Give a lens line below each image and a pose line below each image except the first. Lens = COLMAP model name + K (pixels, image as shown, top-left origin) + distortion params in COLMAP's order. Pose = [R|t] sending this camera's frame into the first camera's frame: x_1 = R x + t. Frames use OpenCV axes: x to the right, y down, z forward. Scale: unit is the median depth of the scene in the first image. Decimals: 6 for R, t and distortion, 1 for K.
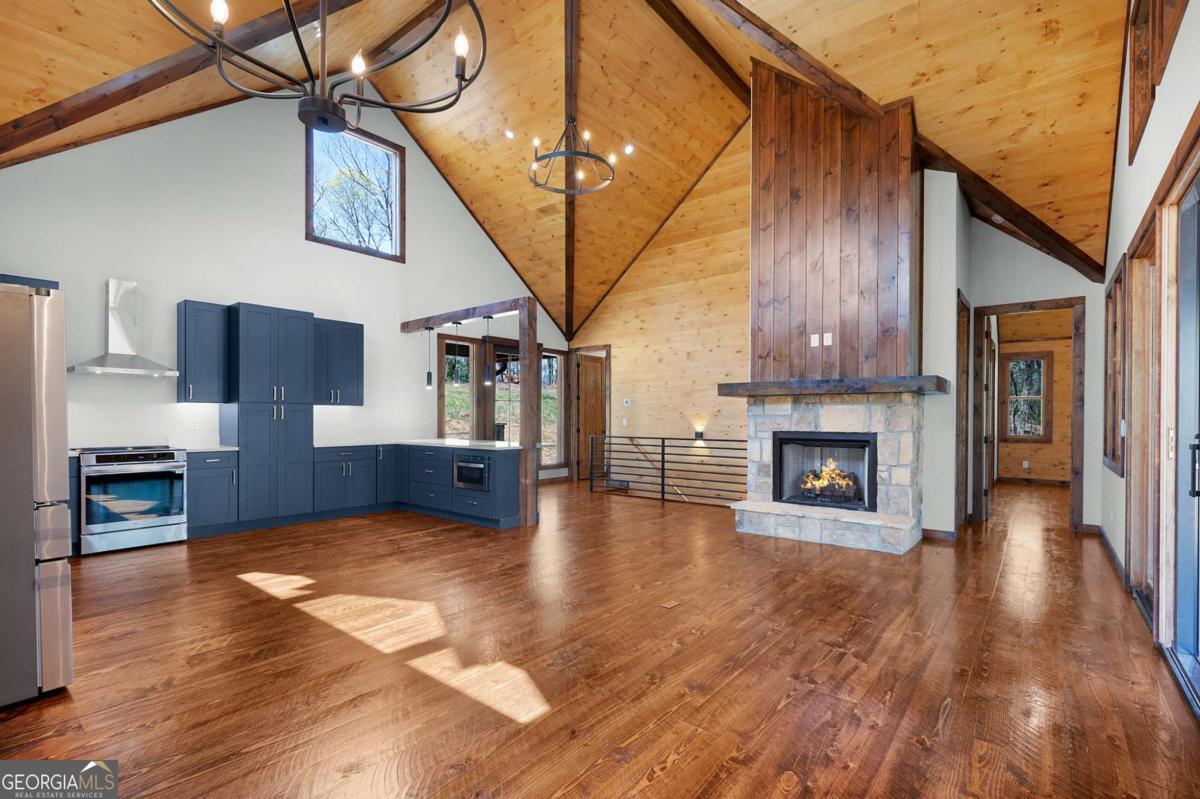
lens RADIAL K [[544.0, 0, 606.8], [0, 544.0, 421.6], [0, 0, 1]] dist [-0.004294, -0.000126]
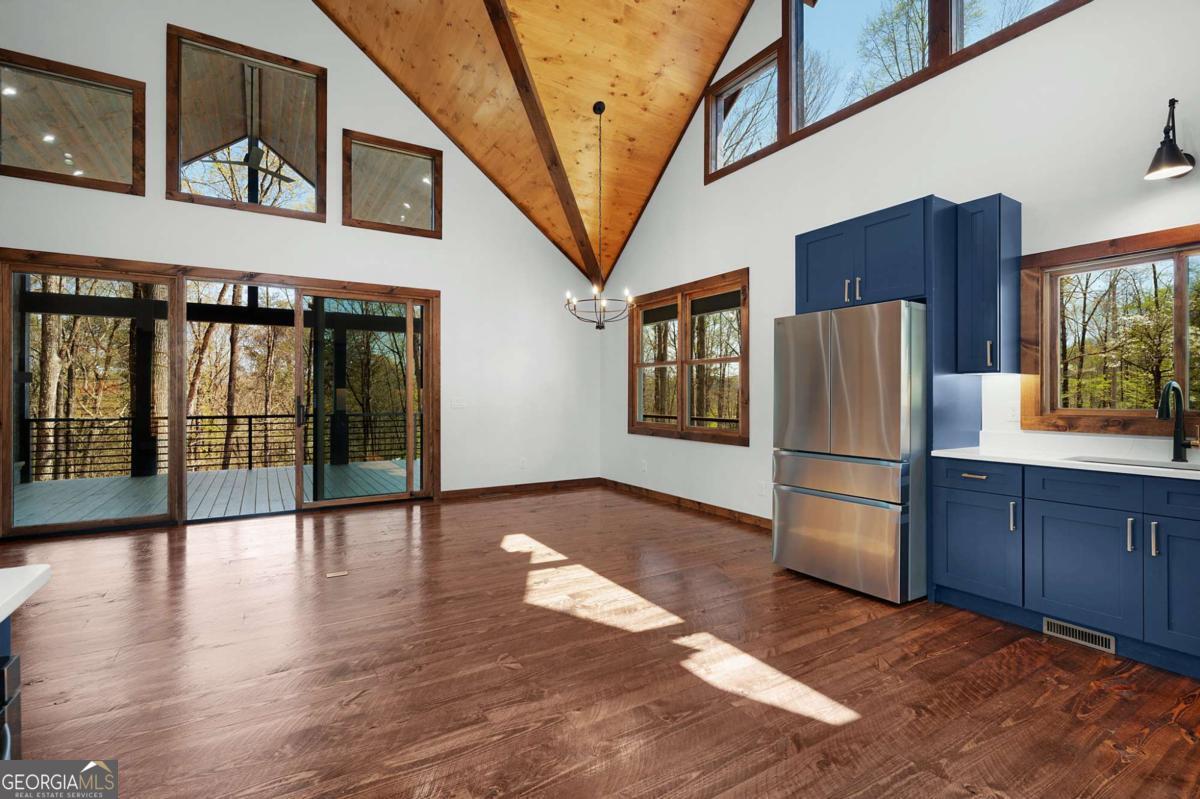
lens RADIAL K [[544.8, 0, 595.5], [0, 544.8, 394.0], [0, 0, 1]] dist [-0.000315, 0.000012]
pose [[-0.937520, -0.002199, 0.347923, -0.422550], [0.000482, 0.999971, 0.007618, -0.010727], [-0.347930, 0.007310, -0.937492, 1.072840]]
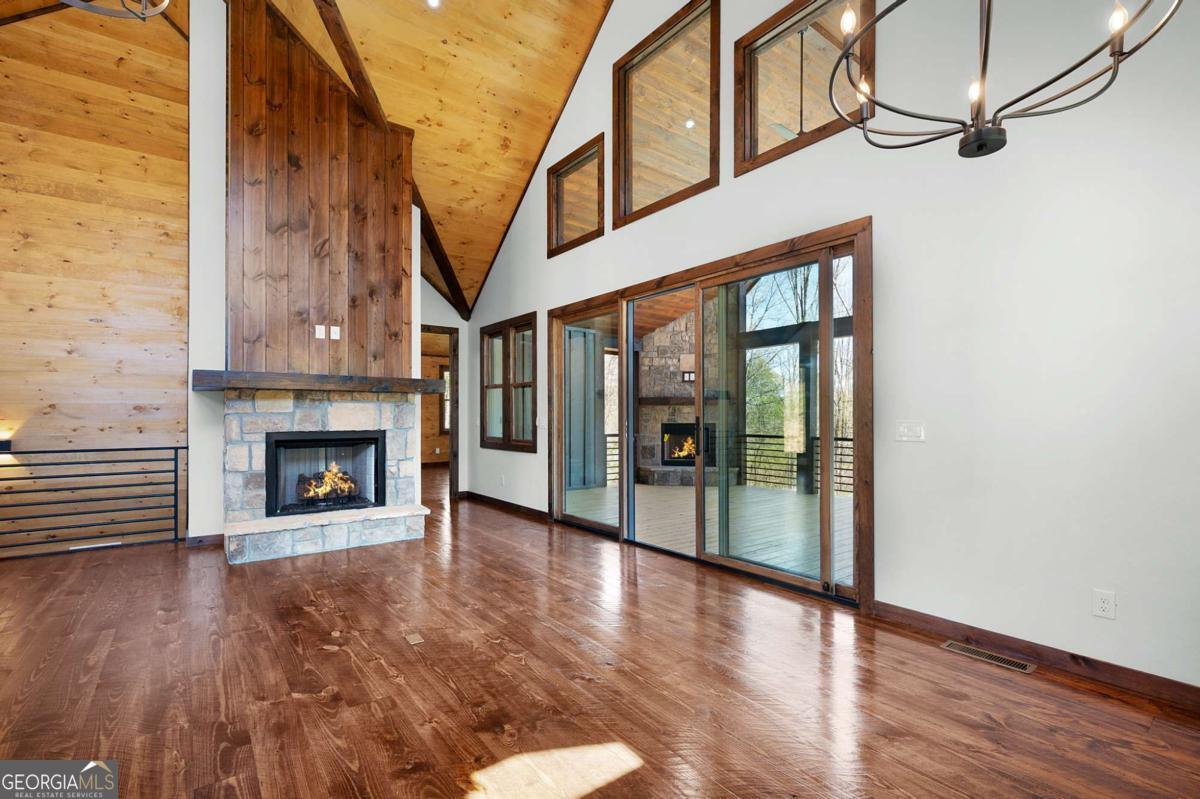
lens RADIAL K [[538.3, 0, 599.9], [0, 538.3, 415.0], [0, 0, 1]] dist [-0.000668, 0.000009]
pose [[0.241405, -0.001677, 0.970423, -0.367005], [0.009932, 0.999950, -0.000742, -0.003301], [-0.970374, 0.009818, 0.241410, 0.308517]]
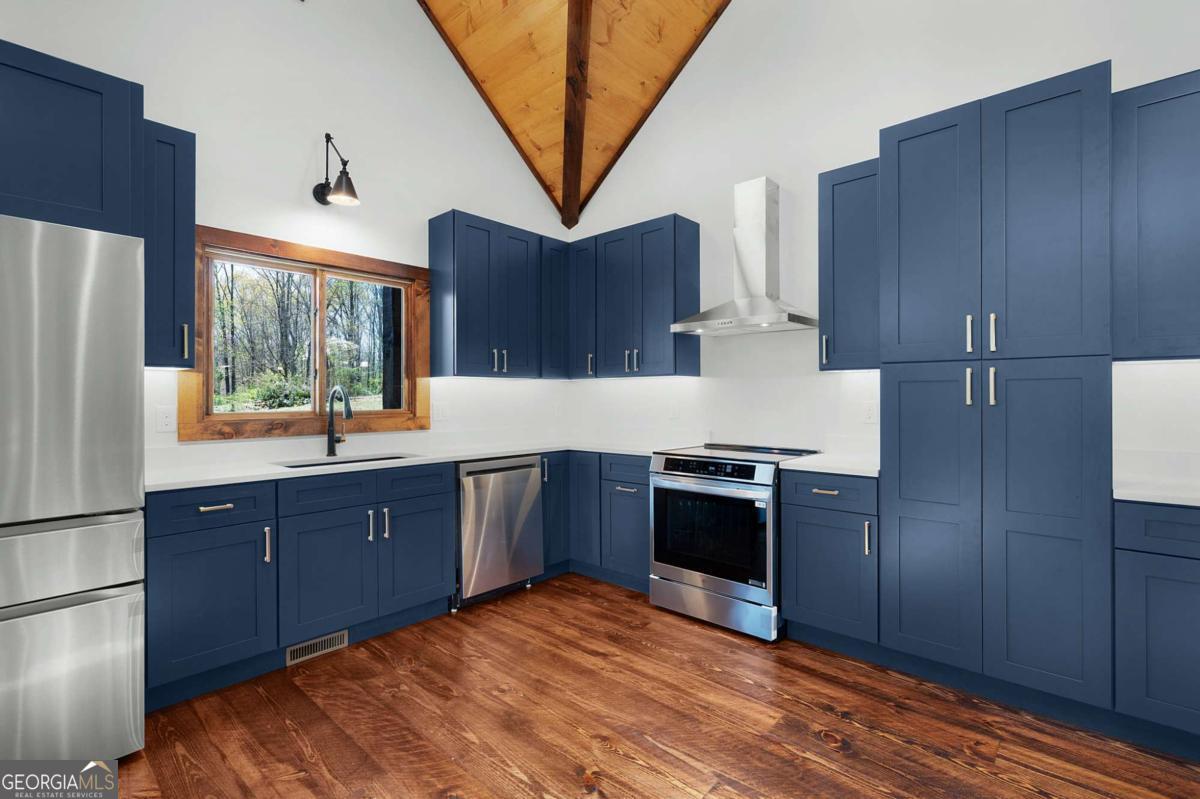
lens RADIAL K [[544.8, 0, 595.5], [0, 544.8, 394.0], [0, 0, 1]] dist [-0.000315, 0.000012]
pose [[-0.070536, -0.009019, -0.997468, -0.222847], [-0.007157, 0.999938, -0.008535, -0.006892], [0.997484, 0.006537, -0.070597, 0.763427]]
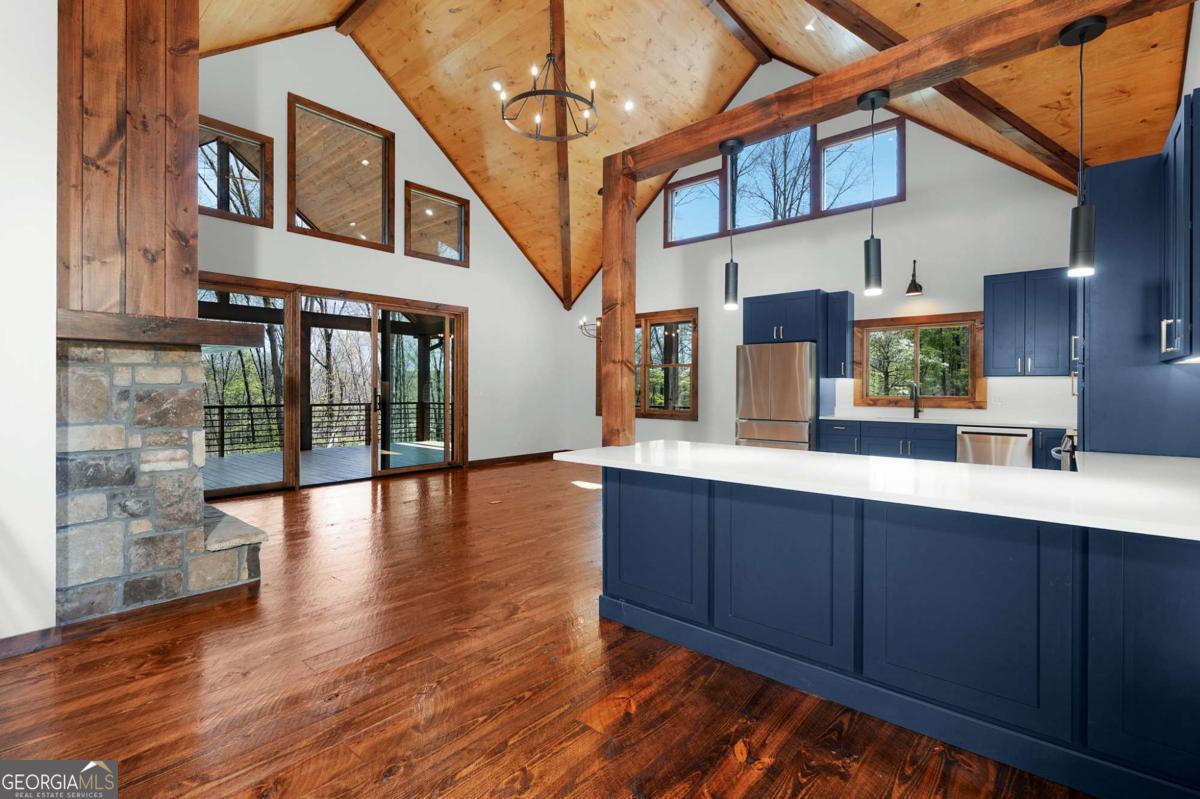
lens RADIAL K [[541.4, 0, 592.5], [0, 541.4, 387.9], [0, 0, 1]] dist [-0.000952, -0.000049]
pose [[-0.998839, -0.006815, 0.047697, -0.147746], [-0.006413, 0.999943, 0.008571, -0.013858], [-0.047752, 0.008255, -0.998825, 1.548653]]
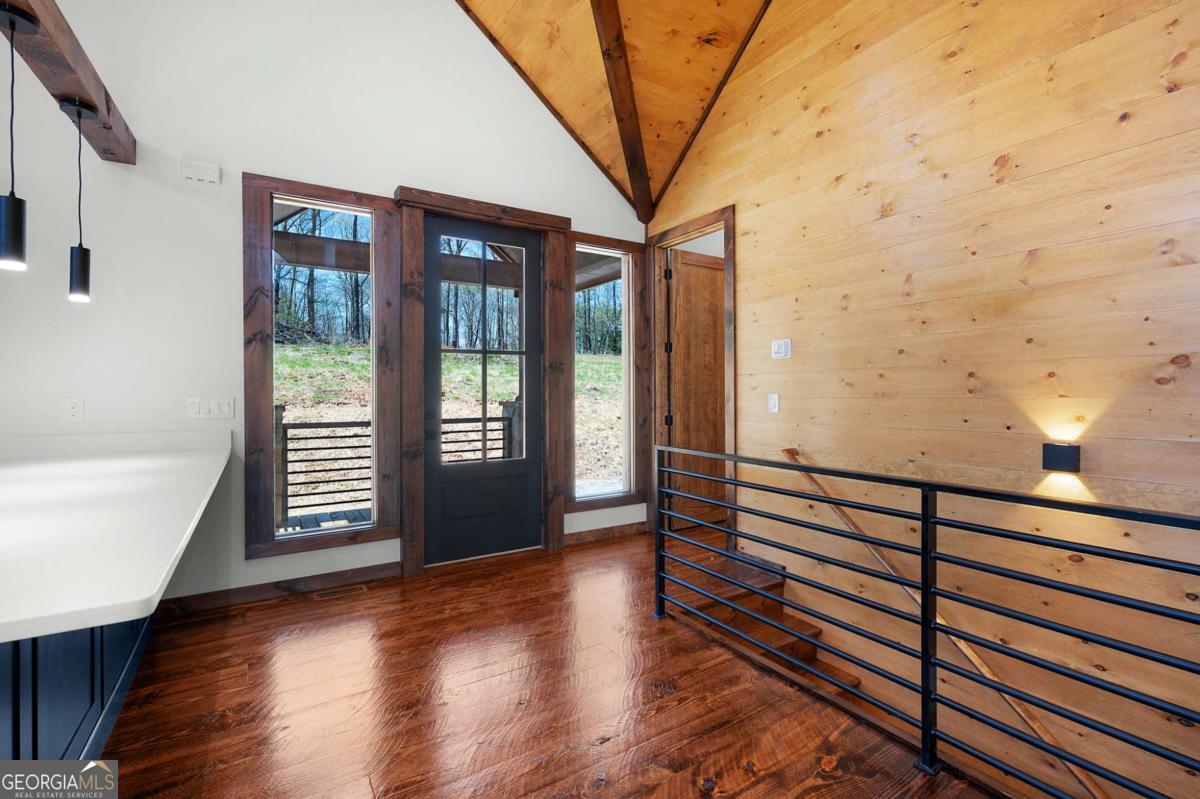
lens RADIAL K [[534.2, 0, 596.8], [0, 534.2, 390.0], [0, 0, 1]] dist [-0.000829, -0.000197]
pose [[0.943274, -0.006145, -0.331958, 0.065614], [0.003354, 0.999954, -0.008980, -0.008321], [0.331998, 0.007357, 0.943251, 1.003712]]
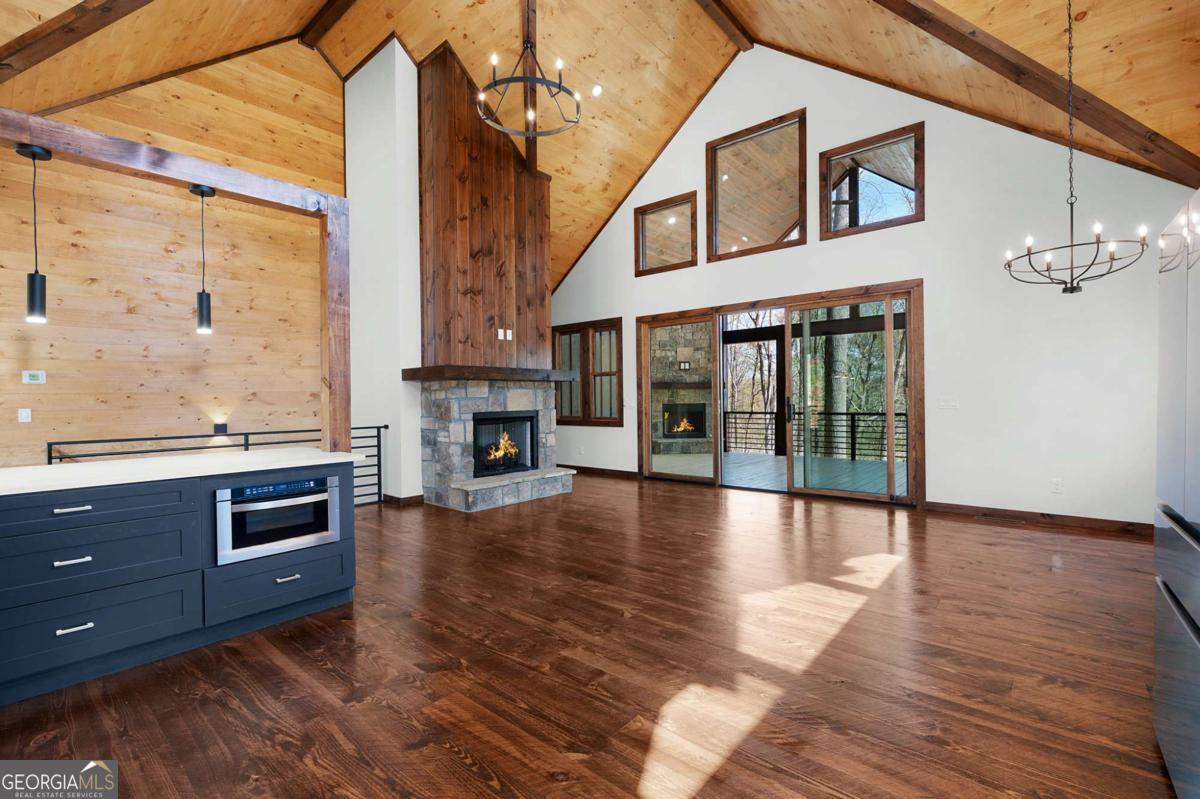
lens RADIAL K [[526.7, 0, 597.8], [0, 526.7, 401.0], [0, 0, 1]] dist [-0.000514, 0.000012]
pose [[0.039275, -0.008117, 0.999195, -0.718283], [0.021345, 0.999746, 0.007283, -0.007686], [-0.999000, 0.021042, 0.039439, 0.712344]]
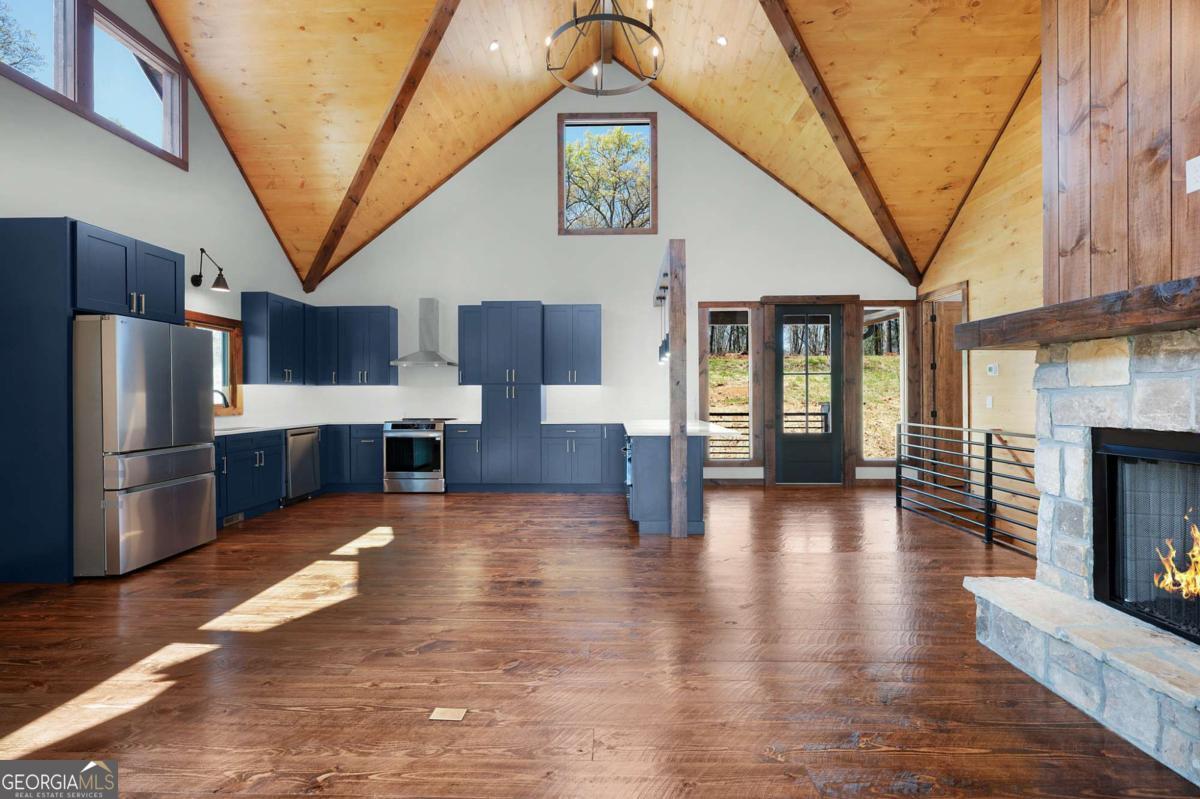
lens RADIAL K [[536.1, 0, 598.0], [0, 536.1, 393.0], [0, 0, 1]] dist [0.000121, 0.000085]
pose [[0.603288, -0.008482, -0.797479, 0.403627], [-0.001747, 0.999927, -0.011957, -0.002416], [0.797522, 0.008607, 0.603229, 0.461540]]
